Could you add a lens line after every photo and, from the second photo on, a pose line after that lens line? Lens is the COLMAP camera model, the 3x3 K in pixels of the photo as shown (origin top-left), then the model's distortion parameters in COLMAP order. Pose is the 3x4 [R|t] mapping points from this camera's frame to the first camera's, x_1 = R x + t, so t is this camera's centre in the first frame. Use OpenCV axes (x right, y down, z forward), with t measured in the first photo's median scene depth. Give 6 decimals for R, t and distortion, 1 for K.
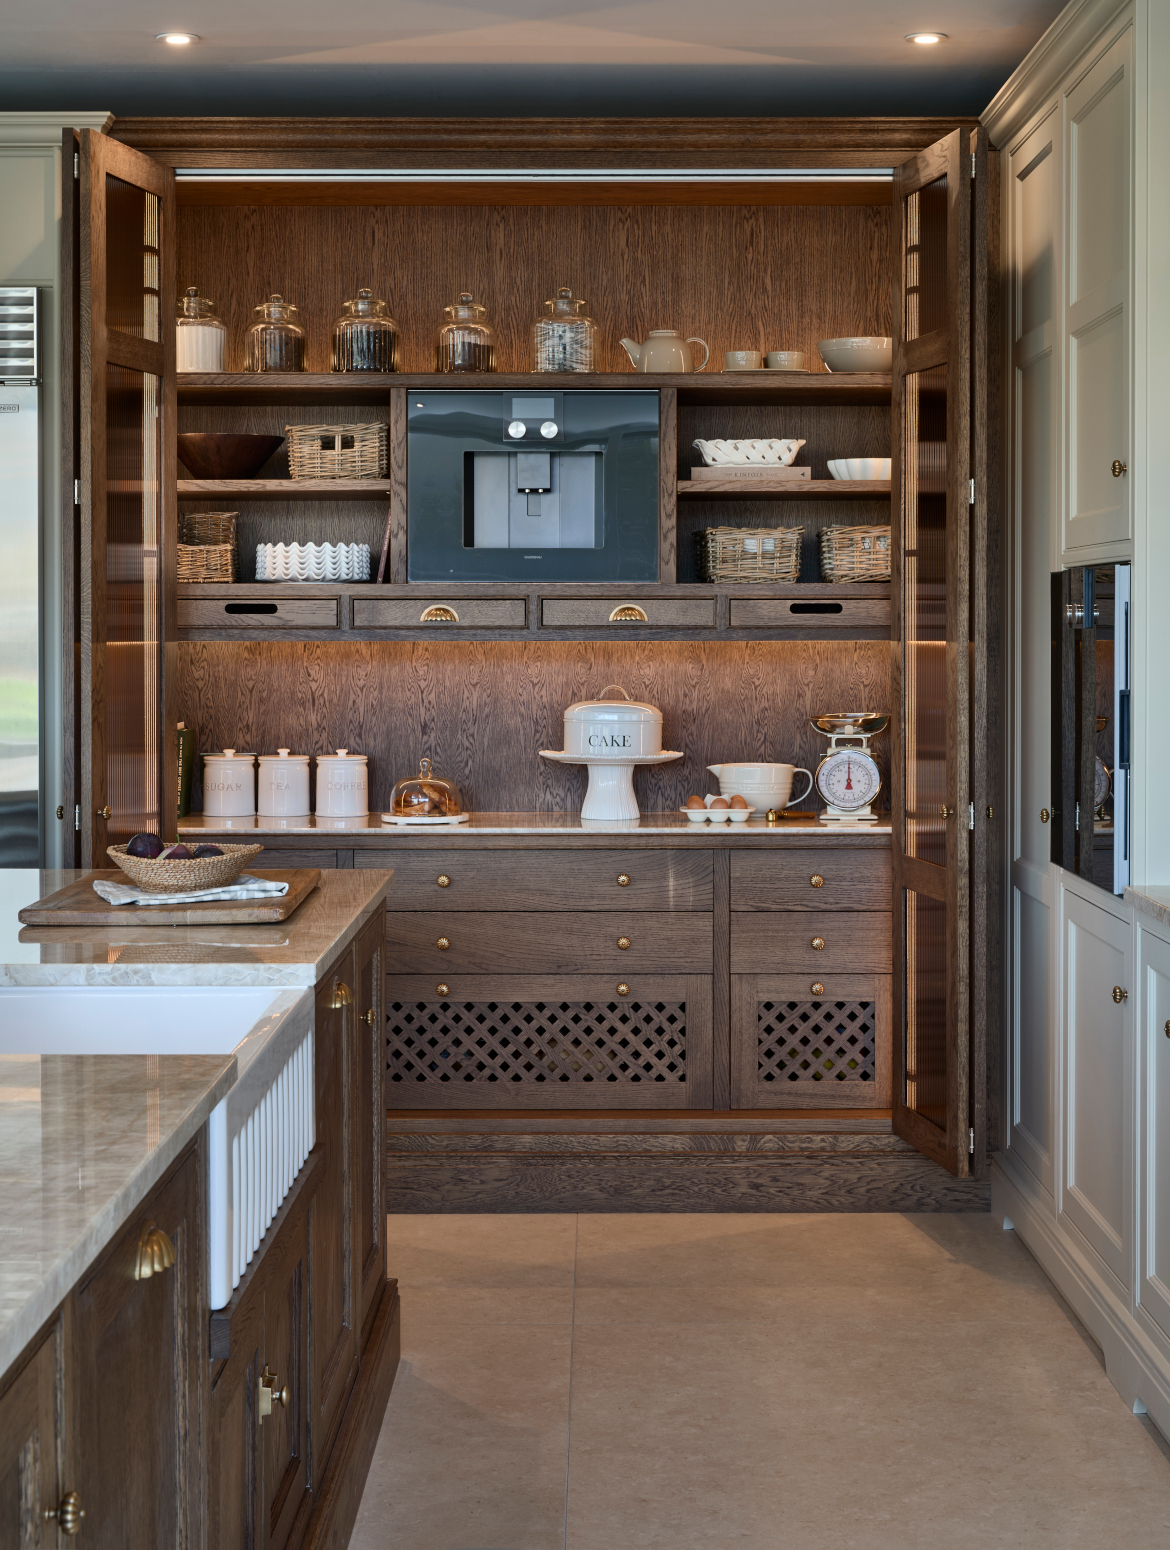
lens RADIAL K [[2397.3, 0, 585.0], [0, 2397.3, 775.0], [0, 0, 1]] dist [-0.002801, -0.141328]
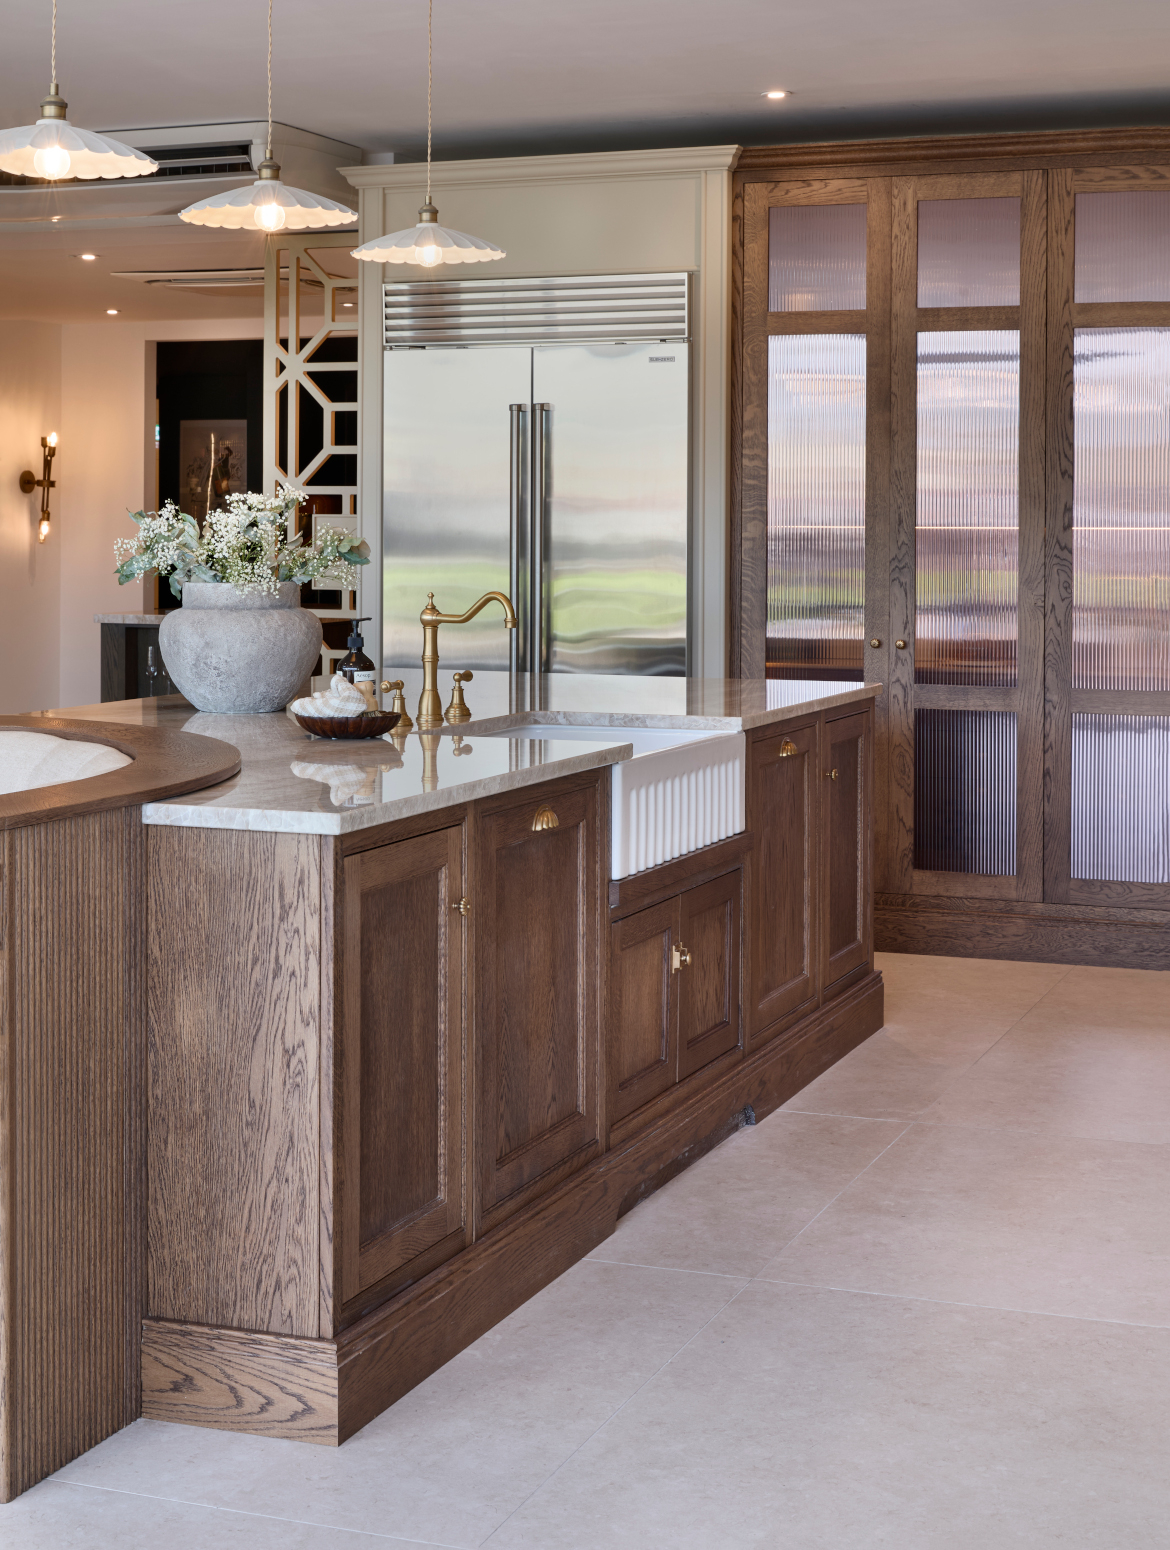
lens RADIAL K [[2397.3, 0, 585.0], [0, 2397.3, 775.0], [0, 0, 1]] dist [-0.002801, -0.141328]
pose [[0.933790, 0.040478, -0.355526, 0.225511], [-0.025736, 0.998605, 0.046101, 0.027685], [0.356896, -0.033899, 0.933529, -0.343329]]
